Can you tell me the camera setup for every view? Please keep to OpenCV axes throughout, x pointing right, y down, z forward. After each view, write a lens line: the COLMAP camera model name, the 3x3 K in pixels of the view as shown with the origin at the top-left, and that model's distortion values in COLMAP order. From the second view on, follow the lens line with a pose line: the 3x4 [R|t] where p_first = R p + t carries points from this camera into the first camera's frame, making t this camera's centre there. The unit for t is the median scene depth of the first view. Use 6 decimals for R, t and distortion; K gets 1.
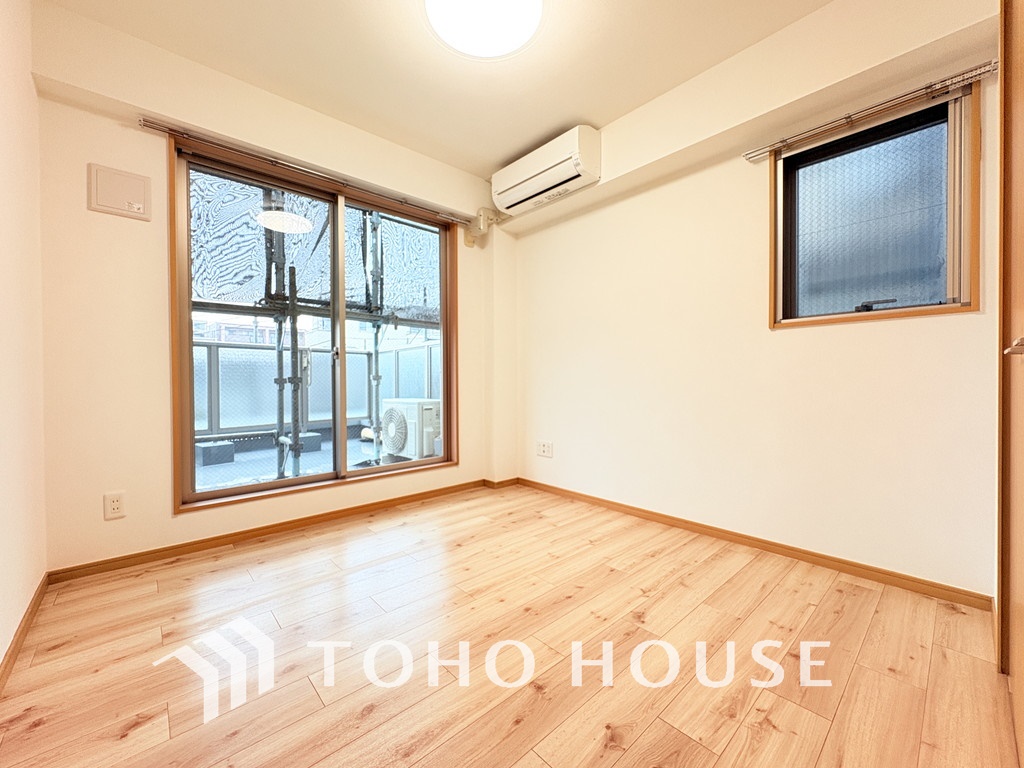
lens RADIAL K [[409.6, 0, 509.1], [0, 409.6, 382.3], [0, 0, 1]] dist [-0.000256, 0.000505]
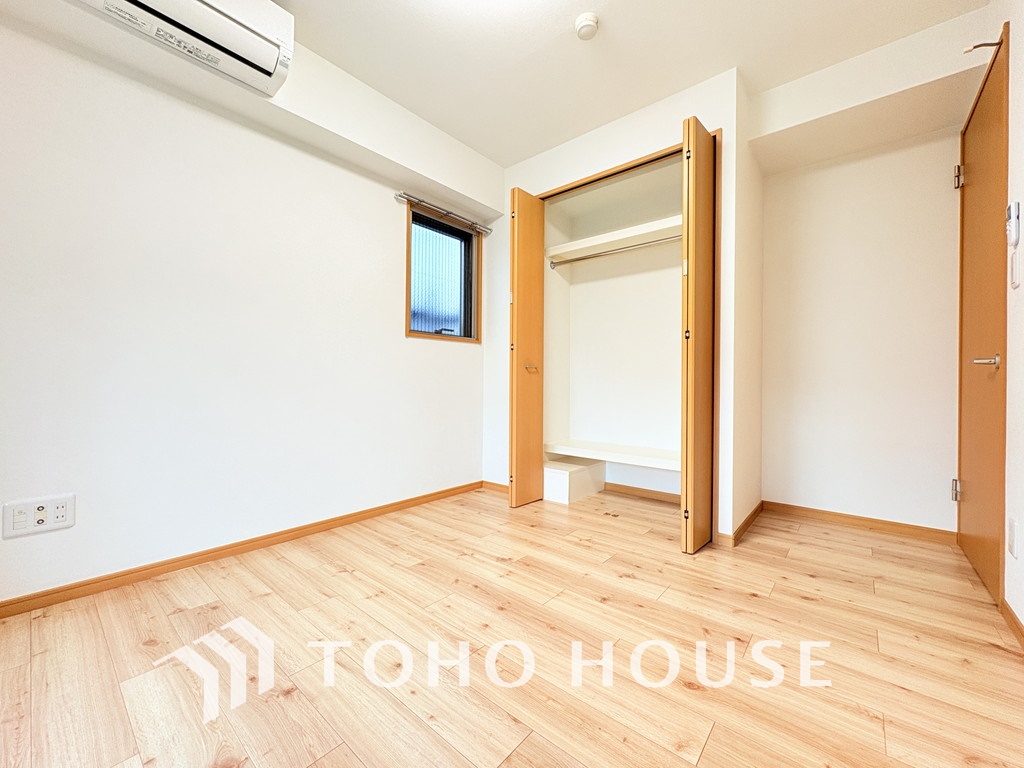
lens RADIAL K [[409.6, 0, 511.9], [0, 409.6, 383.3], [0, 0, 1]] dist [-0.000256, 0.000505]
pose [[-0.134276, 0.003055, 0.990939, -0.711843], [0.000756, 0.999995, -0.002981, 0.024279], [-0.990944, 0.000349, -0.134278, 0.865015]]
